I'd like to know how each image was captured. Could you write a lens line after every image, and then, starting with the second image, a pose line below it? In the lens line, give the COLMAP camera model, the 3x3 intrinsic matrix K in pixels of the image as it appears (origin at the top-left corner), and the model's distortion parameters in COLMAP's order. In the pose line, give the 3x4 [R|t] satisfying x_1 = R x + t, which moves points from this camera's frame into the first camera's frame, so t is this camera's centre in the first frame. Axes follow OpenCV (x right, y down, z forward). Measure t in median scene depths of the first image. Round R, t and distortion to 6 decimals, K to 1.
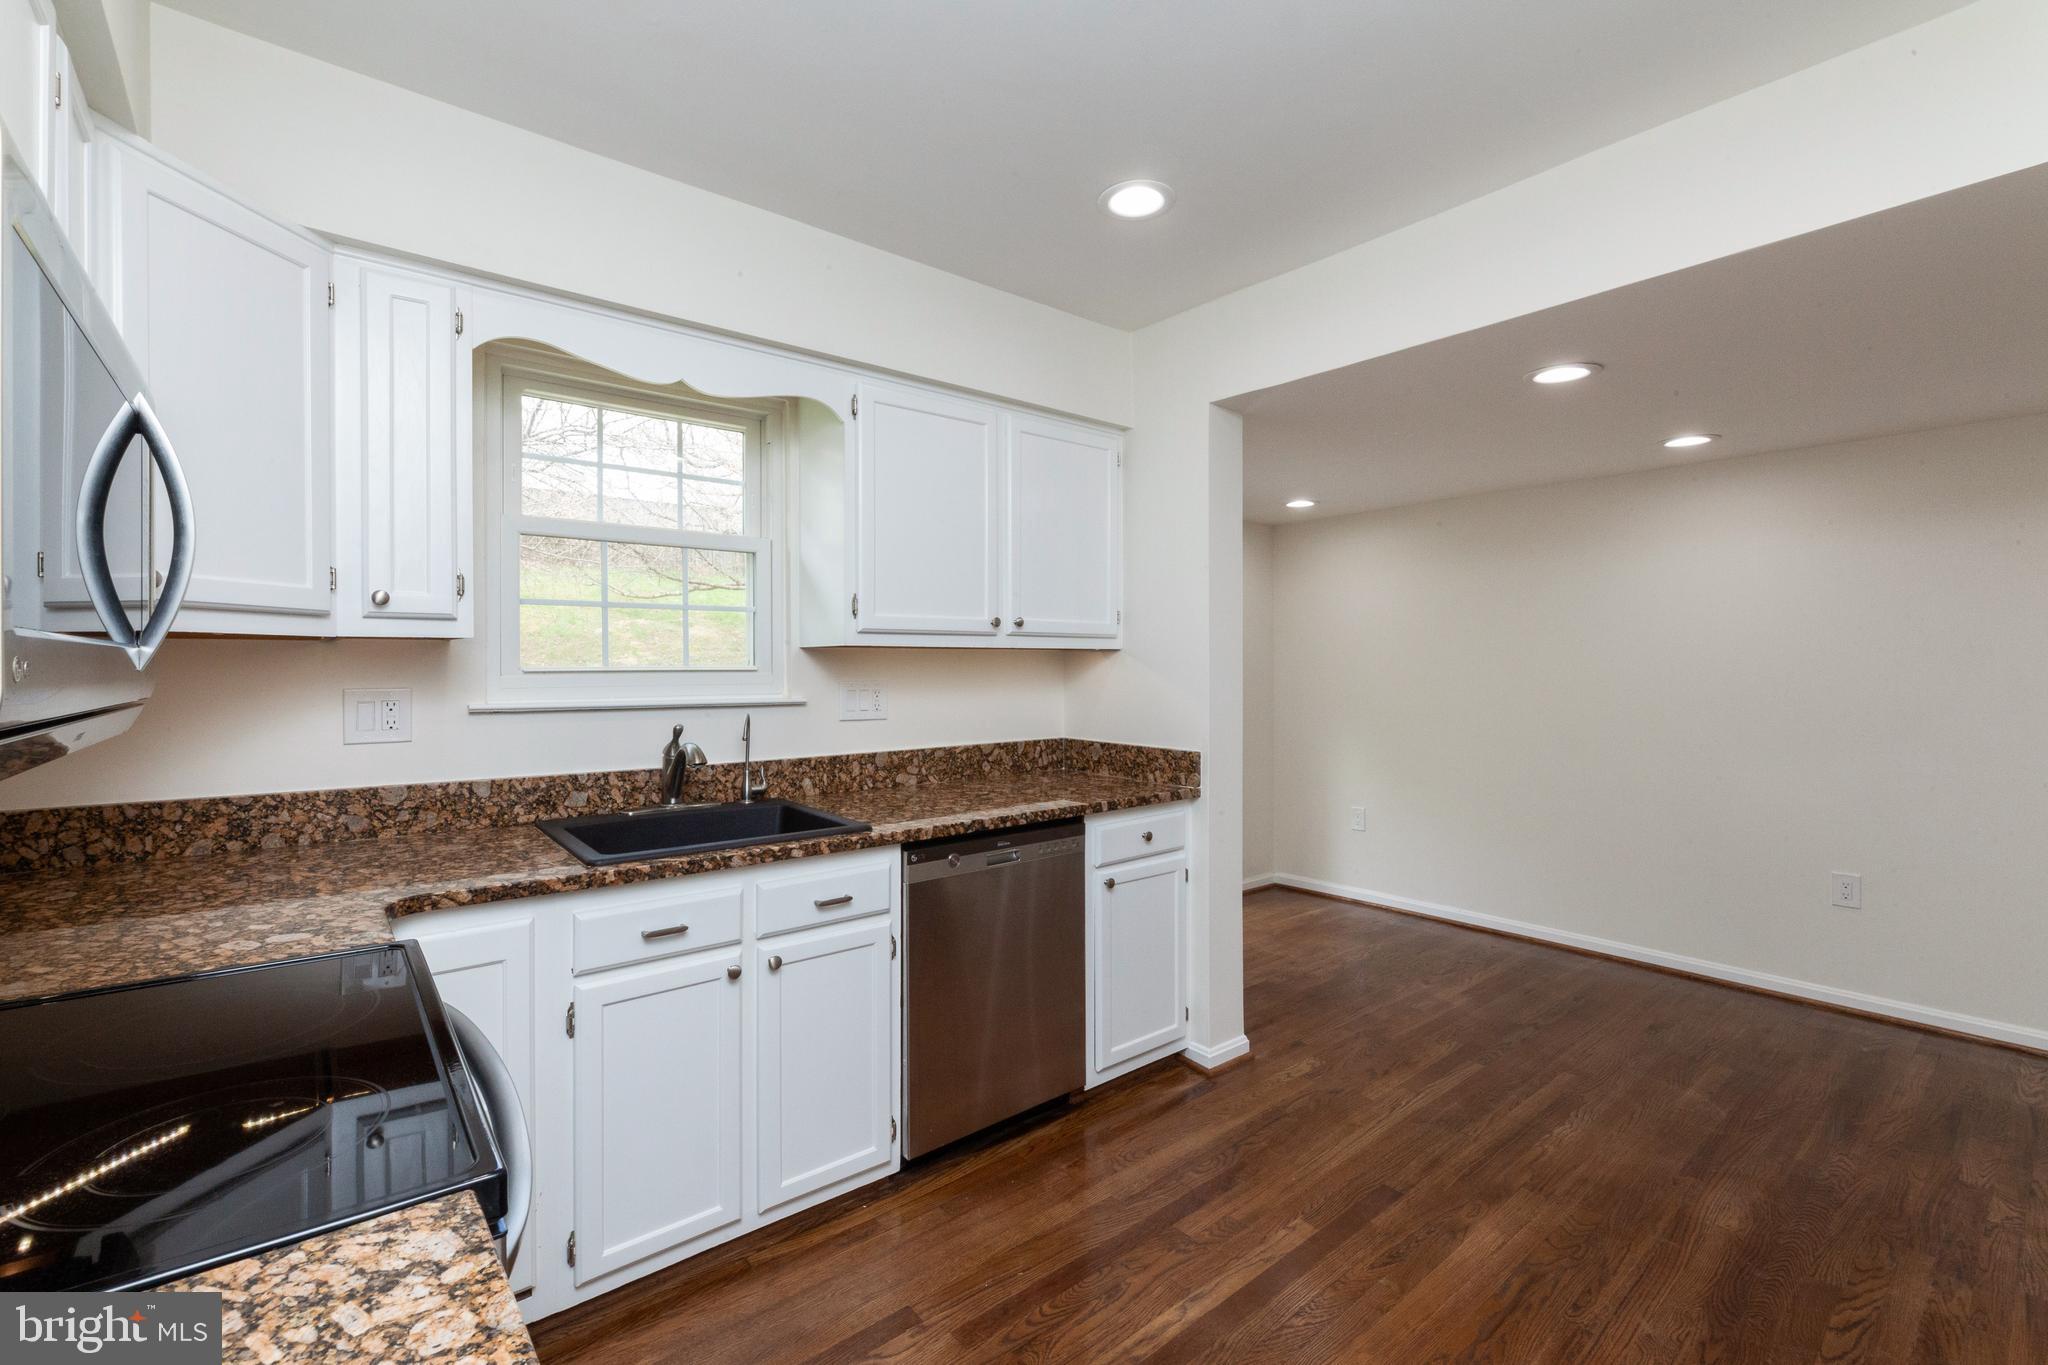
lens RADIAL K [[886.7, 0, 1026.0], [0, 886.7, 671.0], [0, 0, 1]] dist [-0.000583, -0.001606]
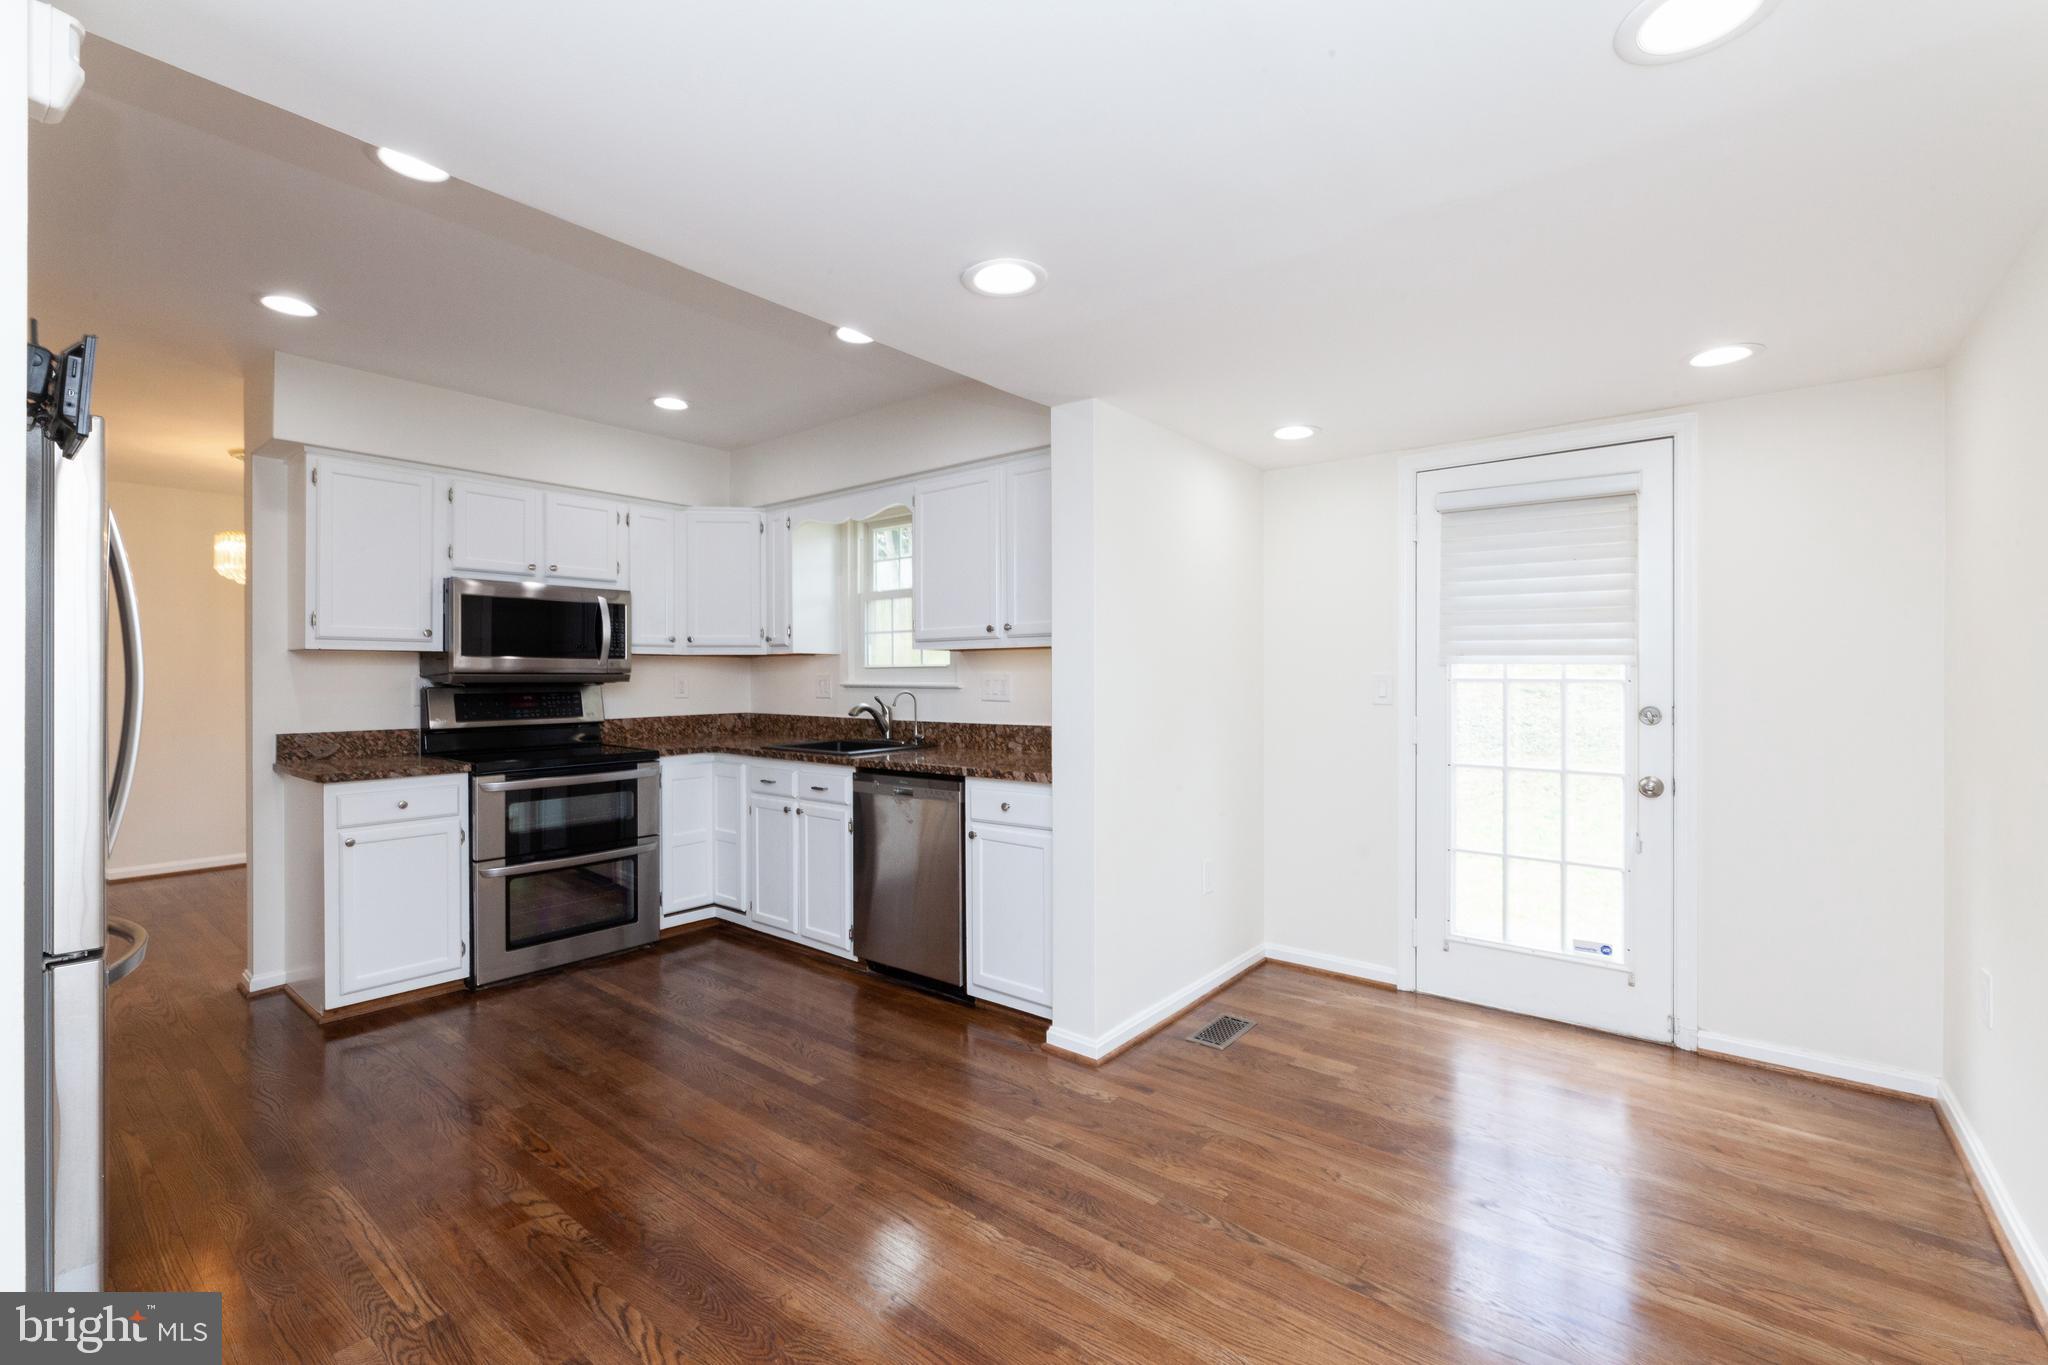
lens RADIAL K [[886.7, 0, 1026.3], [0, 886.7, 678.9], [0, 0, 1]] dist [-0.000583, -0.001606]
pose [[0.192254, 0.000452, -0.981345, 1.340536], [-0.005830, 0.999983, -0.000682, 0.022189], [0.981328, 0.005852, 0.192253, 0.842897]]
